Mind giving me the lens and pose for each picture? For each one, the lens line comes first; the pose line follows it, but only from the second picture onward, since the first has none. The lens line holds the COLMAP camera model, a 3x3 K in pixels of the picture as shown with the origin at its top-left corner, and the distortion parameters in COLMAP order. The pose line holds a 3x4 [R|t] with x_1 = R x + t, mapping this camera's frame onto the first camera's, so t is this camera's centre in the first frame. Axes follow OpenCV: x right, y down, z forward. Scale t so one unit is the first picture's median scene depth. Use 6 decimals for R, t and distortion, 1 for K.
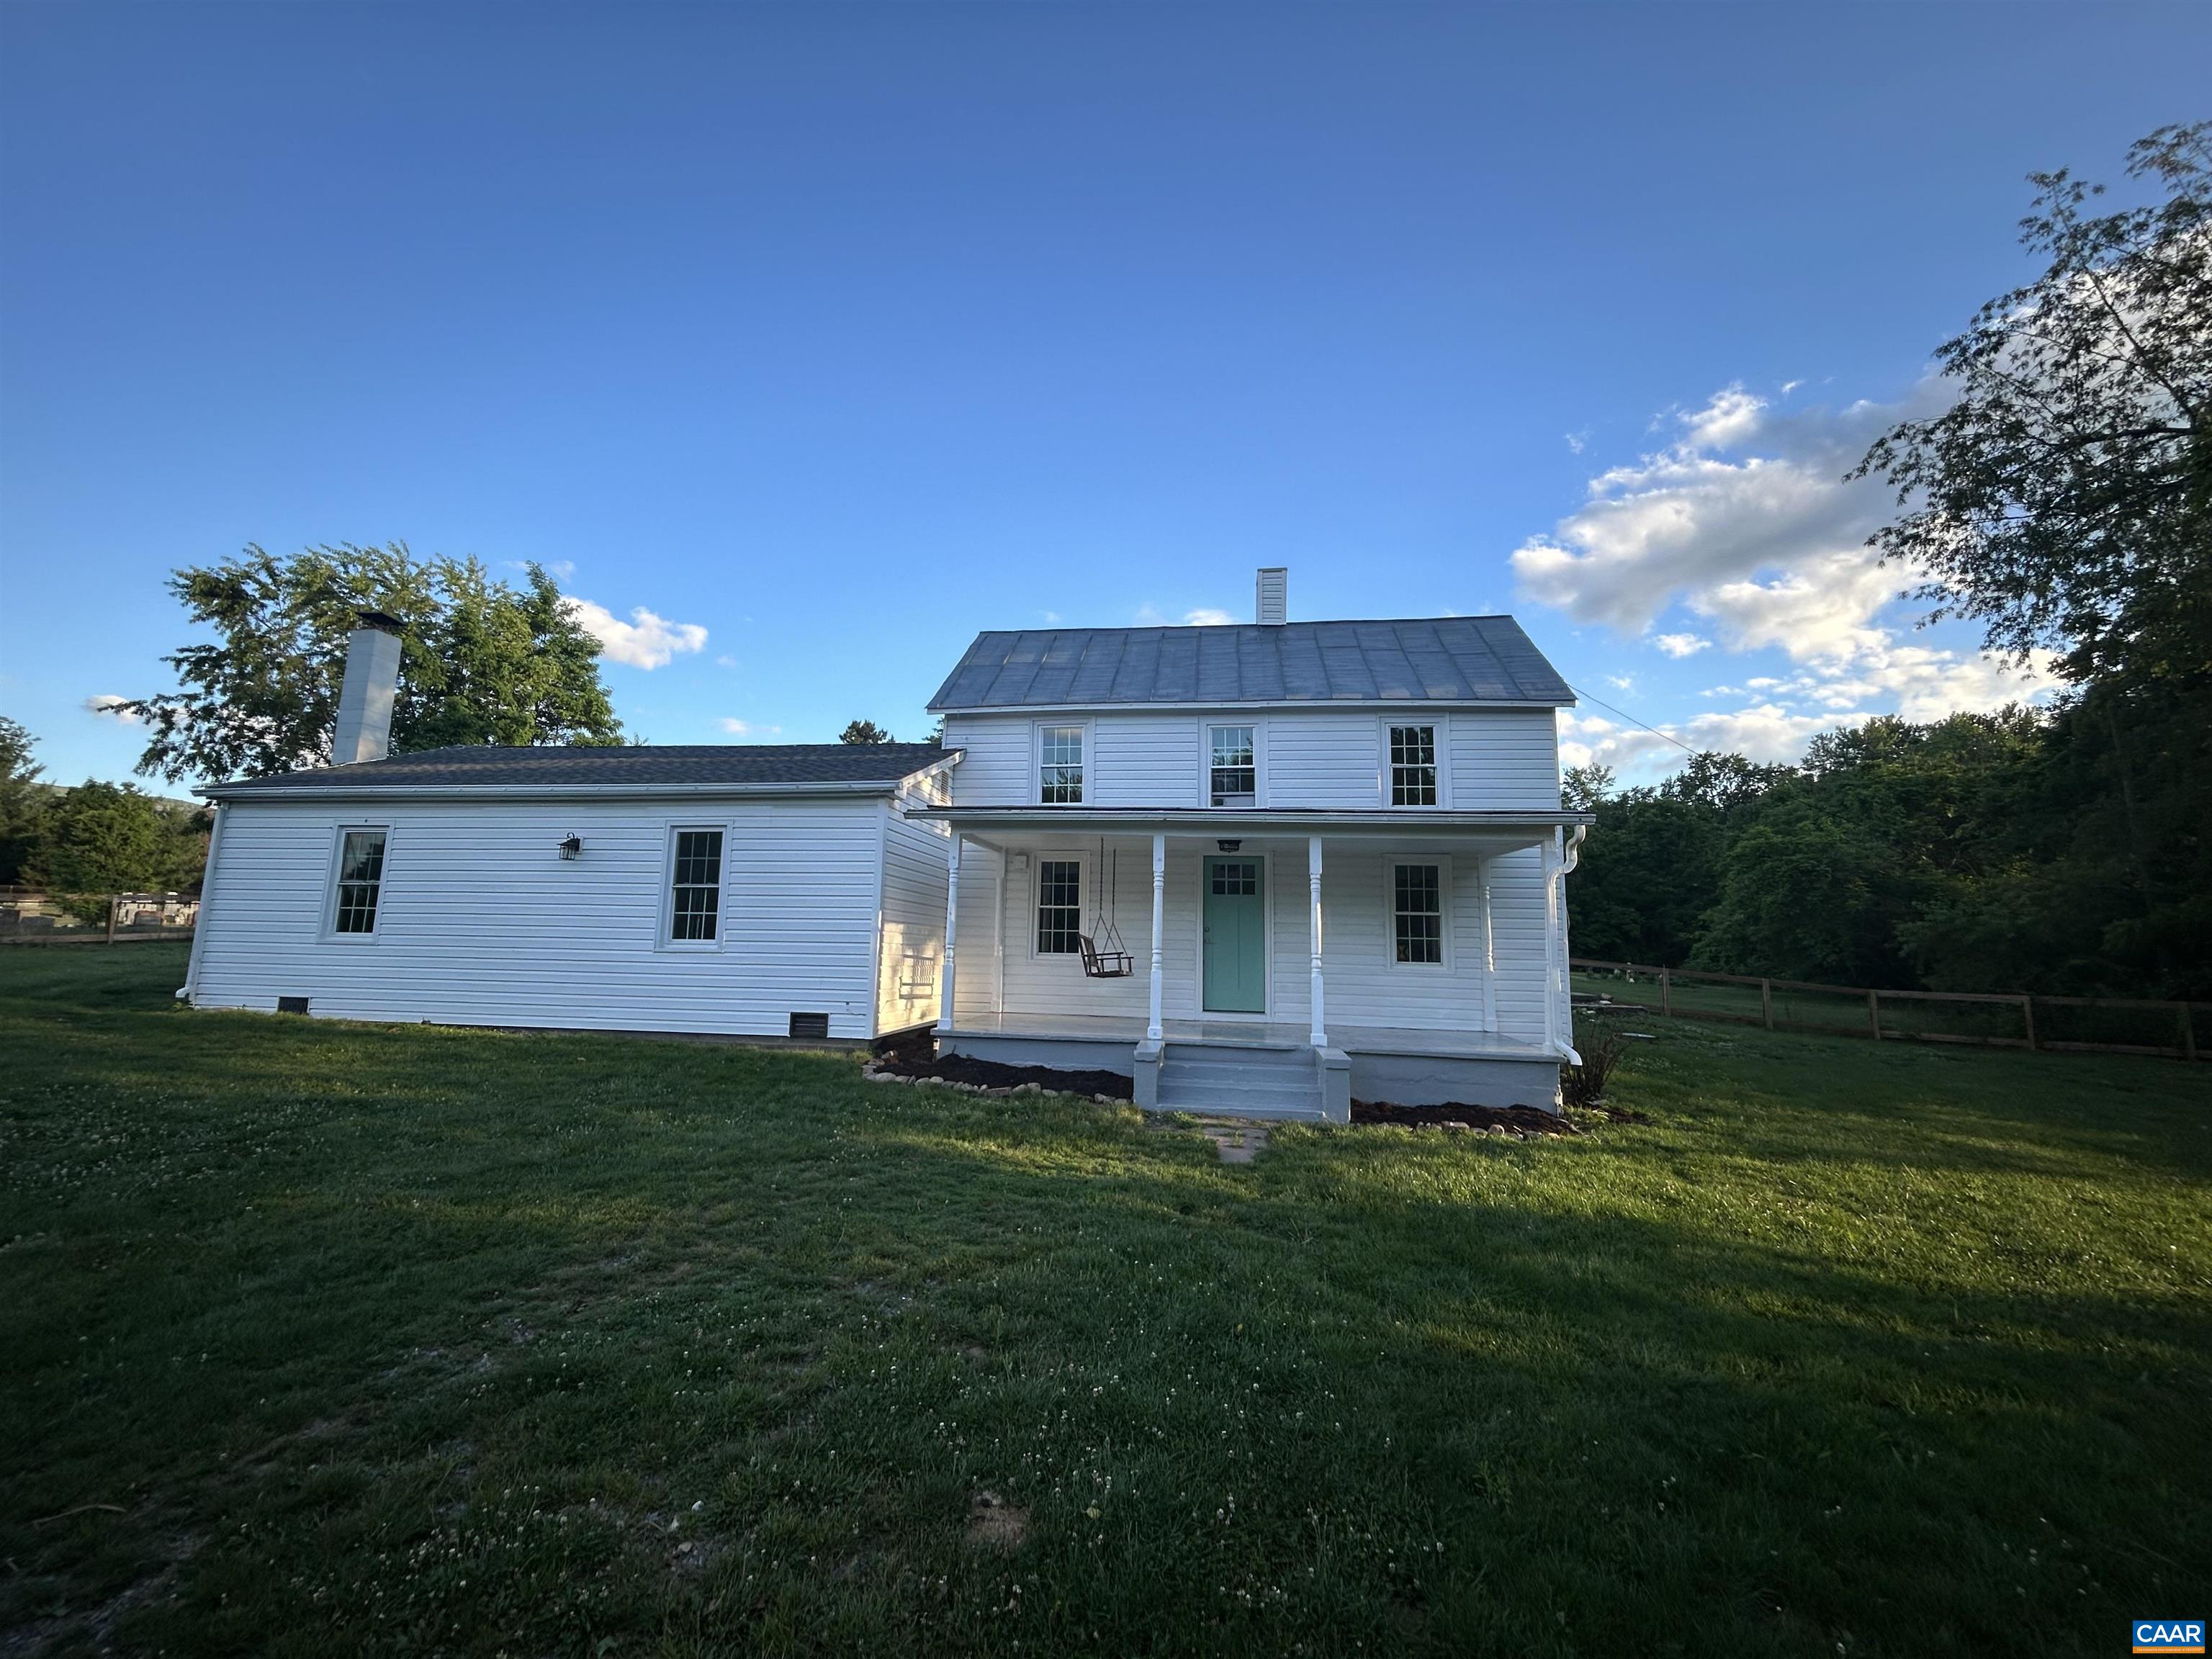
lens RADIAL K [[900.5, 0, 1092.5], [0, 900.5, 838.2], [0, 0, 1]] dist [0.006744, -0.000748]
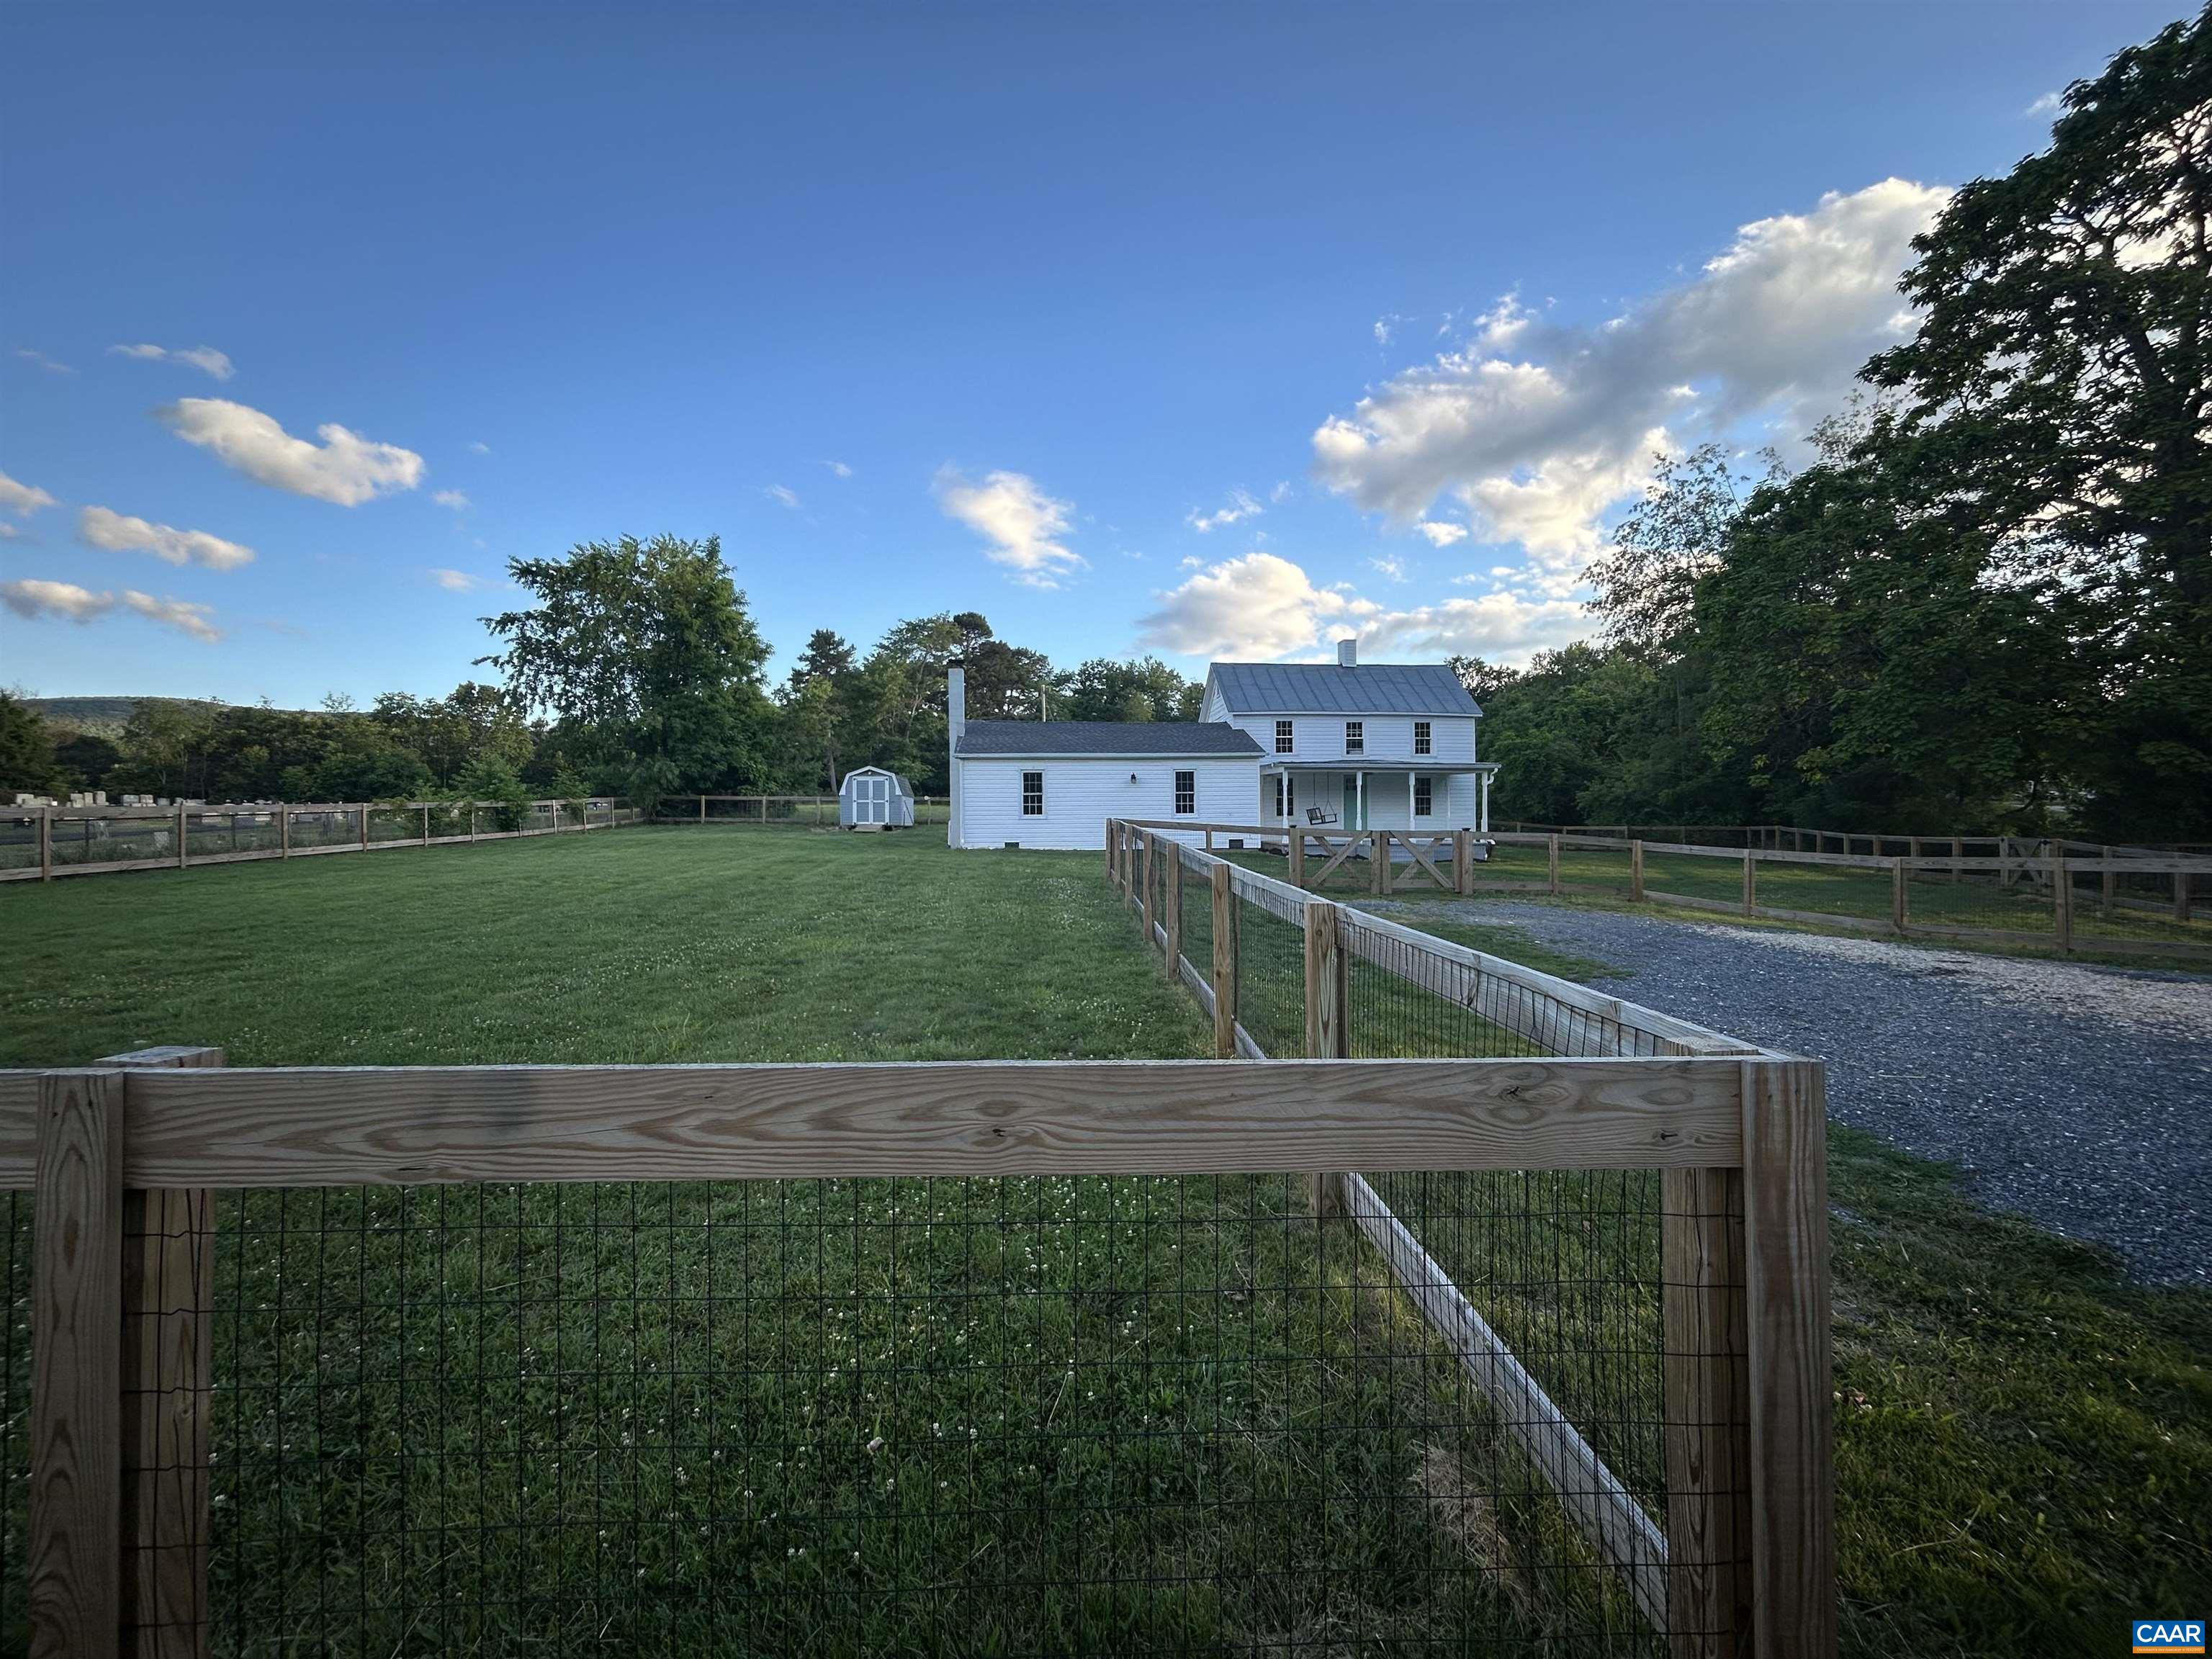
lens RADIAL K [[900.5, 0, 1075.5], [0, 900.5, 864.4], [0, 0, 1]] dist [0.006744, -0.000748]
pose [[0.975018, -0.037689, 0.218905, -1.069198], [0.000223, 0.985666, 0.168711, -0.147101], [-0.222126, -0.164447, 0.961050, -1.174793]]
